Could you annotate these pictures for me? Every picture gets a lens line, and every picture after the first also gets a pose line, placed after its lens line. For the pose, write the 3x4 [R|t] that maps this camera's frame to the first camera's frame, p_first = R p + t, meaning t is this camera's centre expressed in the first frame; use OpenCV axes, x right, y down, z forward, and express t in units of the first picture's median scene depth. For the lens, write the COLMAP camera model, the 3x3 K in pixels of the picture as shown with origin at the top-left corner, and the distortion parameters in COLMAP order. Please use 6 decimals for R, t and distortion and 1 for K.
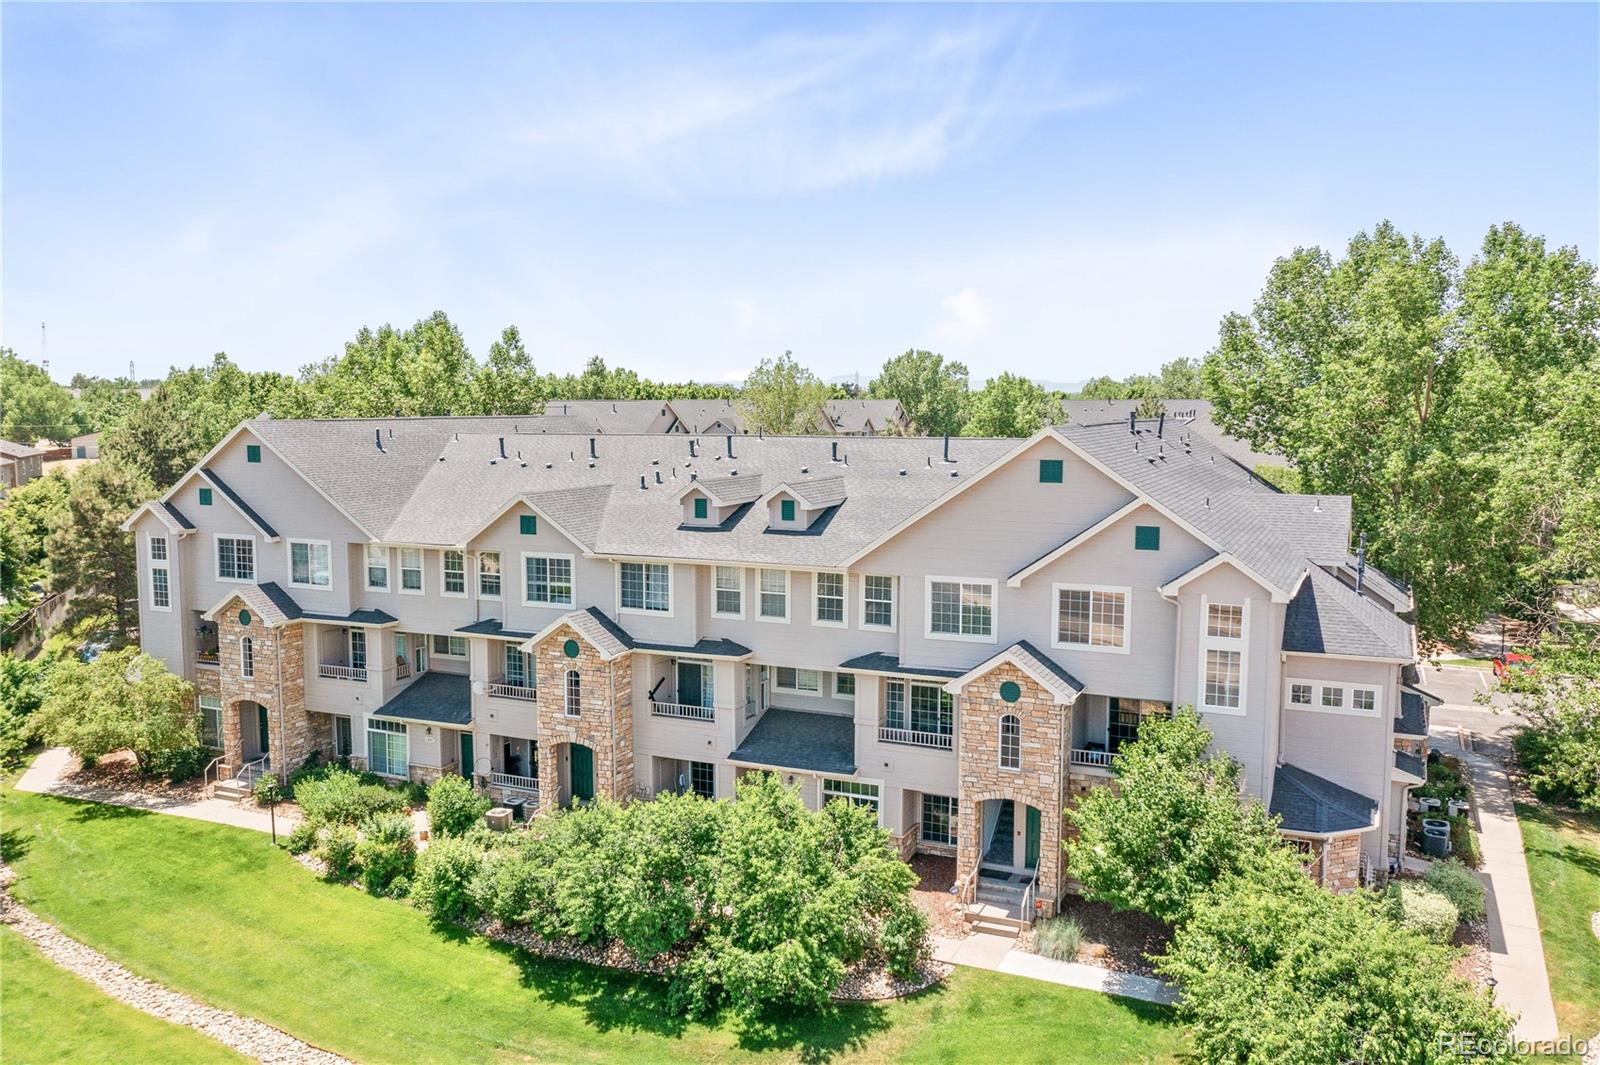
lens RADIAL K [[1290.1, 0, 800.0], [0, 1290.1, 532.5], [0, 0, 1]] dist [-0.008167, 0.045951]
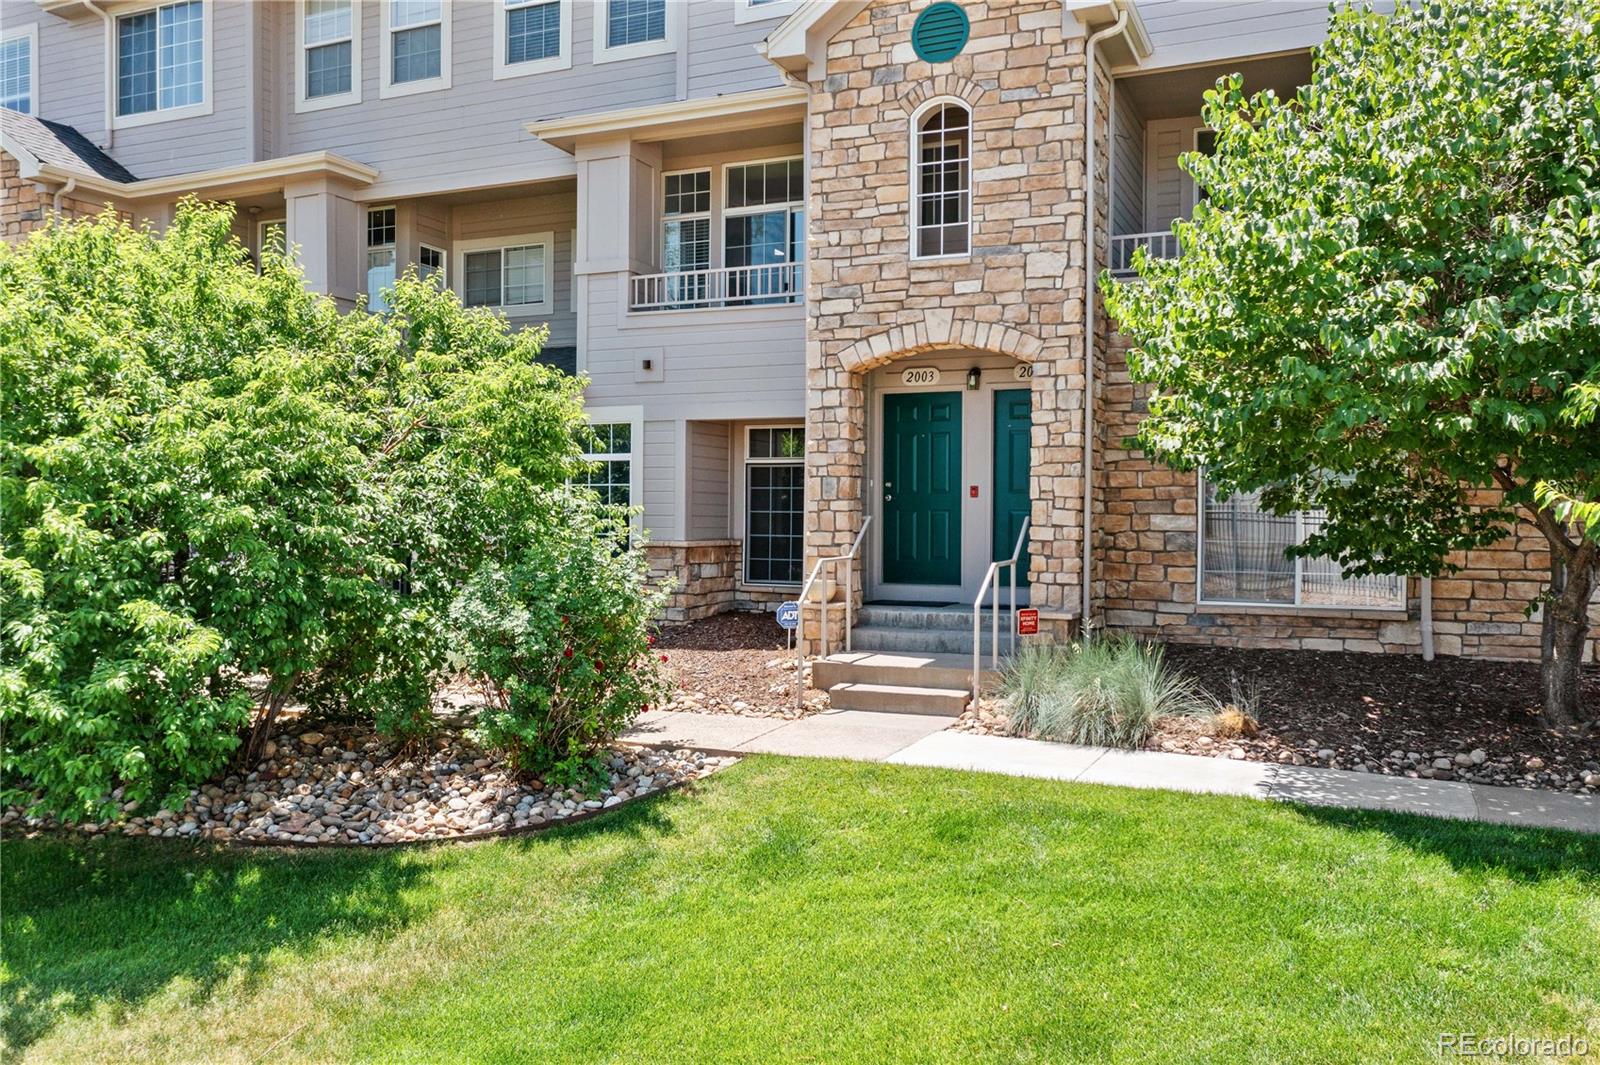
lens RADIAL K [[1268.0, 0, 800.0], [0, 1268.0, 532.5], [0, 0, 1]] dist [-0.003092, 0.008519]
pose [[0.999991, 0.003645, 0.002075, 0.110908], [-0.003433, 0.995563, -0.094038, 0.262221], [-0.002409, 0.094030, 0.995566, 0.594545]]
